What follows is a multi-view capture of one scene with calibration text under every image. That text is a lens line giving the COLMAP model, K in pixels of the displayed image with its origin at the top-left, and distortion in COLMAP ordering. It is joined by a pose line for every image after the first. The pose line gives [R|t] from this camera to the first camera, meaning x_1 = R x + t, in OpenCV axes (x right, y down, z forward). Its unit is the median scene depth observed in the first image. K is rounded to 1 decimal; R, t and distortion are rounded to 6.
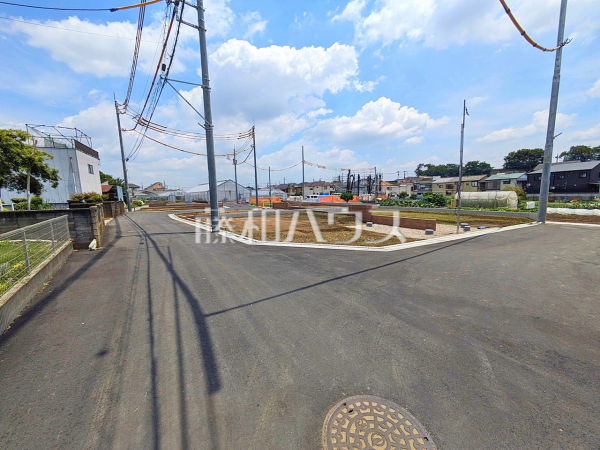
lens RADIAL K [[237.6, 0, 299.1], [0, 237.6, 220.0], [0, 0, 1]] dist [0.000129, 0.002457]
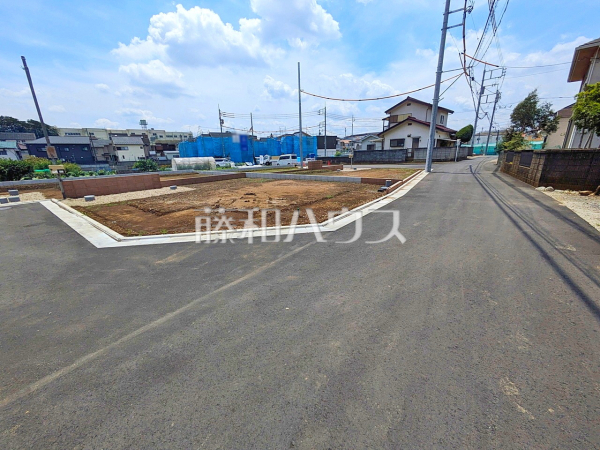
lens RADIAL K [[237.6, 0, 299.4], [0, 237.6, 225.0], [0, 0, 1]] dist [0.000129, 0.002457]
pose [[-0.356977, -0.236088, 0.903787, -1.152466], [0.138833, 0.943379, 0.301266, -0.134693], [-0.923739, 0.233020, -0.303988, 1.634022]]
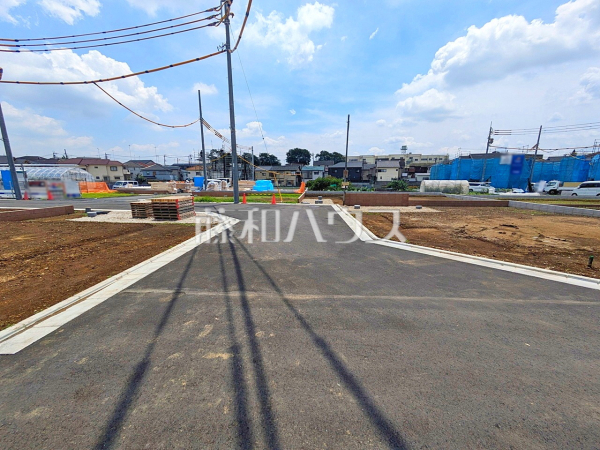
lens RADIAL K [[237.6, 0, 296.5], [0, 237.6, 225.5], [0, 0, 1]] dist [0.000129, 0.002457]
pose [[0.550143, -0.135963, 0.823927, -1.216578], [0.074830, 0.990714, 0.113521, -0.136684], [-0.831711, -0.000799, 0.555209, 1.644398]]
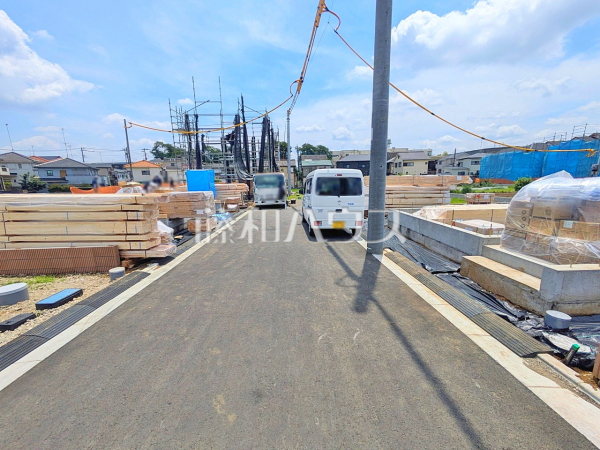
lens RADIAL K [[237.6, 0, 293.0], [0, 237.6, 222.9], [0, 0, 1]] dist [0.000129, 0.002457]
pose [[0.358677, -0.154175, 0.920642, -0.317876], [0.115457, 0.986020, 0.120143, -0.323123], [-0.926294, 0.063202, 0.371463, 3.352552]]
